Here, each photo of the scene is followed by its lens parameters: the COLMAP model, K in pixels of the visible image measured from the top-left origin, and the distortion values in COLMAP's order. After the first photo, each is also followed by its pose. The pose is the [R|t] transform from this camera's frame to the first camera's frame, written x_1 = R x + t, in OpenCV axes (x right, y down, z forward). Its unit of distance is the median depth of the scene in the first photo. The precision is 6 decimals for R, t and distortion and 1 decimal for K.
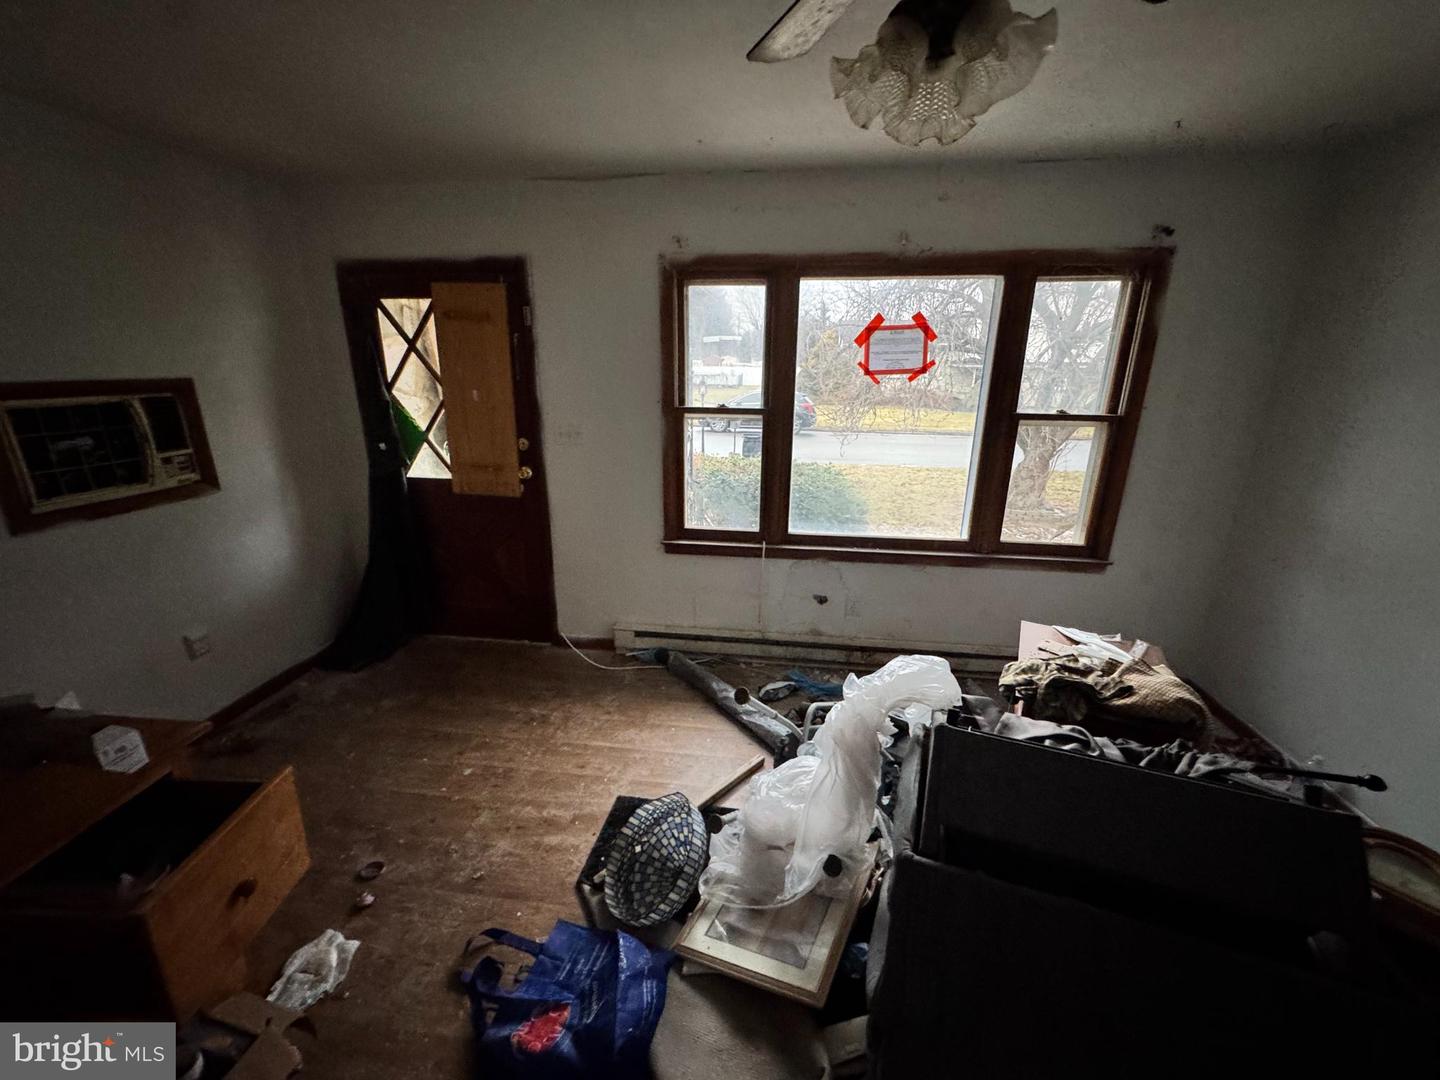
lens RADIAL K [[573.6, 0, 721.5], [0, 573.6, 540.3], [0, 0, 1]] dist [-0.000403, 0.000428]
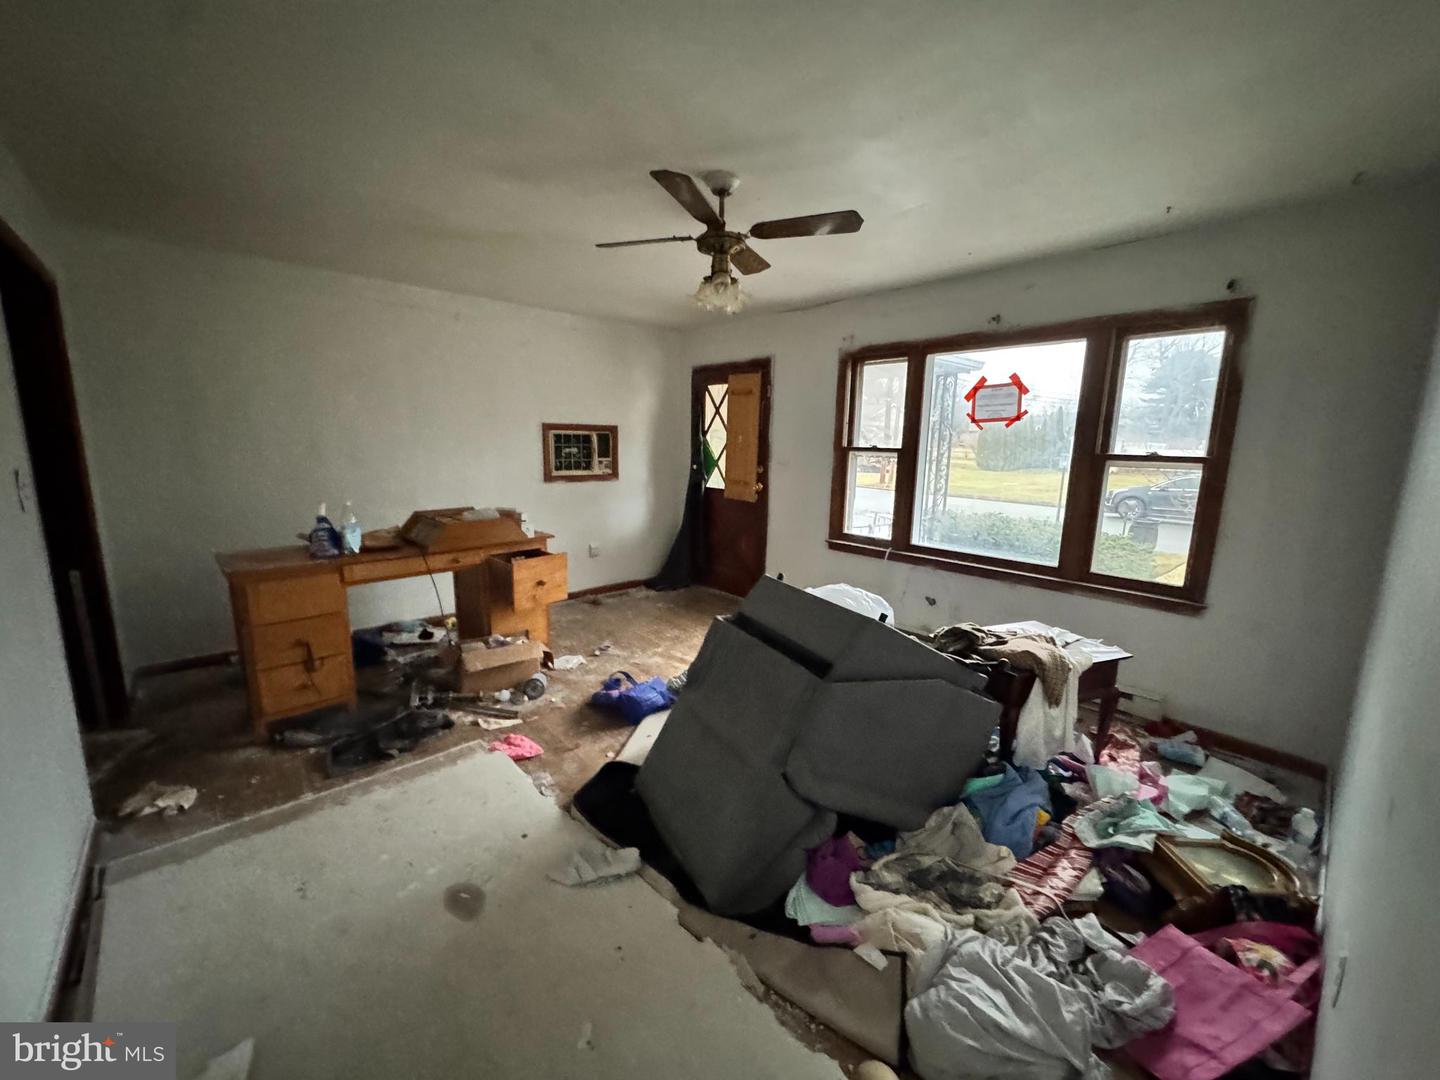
lens RADIAL K [[573.6, 0, 720.5], [0, 573.6, 539.2], [0, 0, 1]] dist [-0.000403, 0.000428]
pose [[0.761442, 0.118393, -0.637330, 0.661644], [-0.202681, 0.977368, -0.060590, 0.154266], [0.615733, 0.175311, 0.768205, -0.277500]]
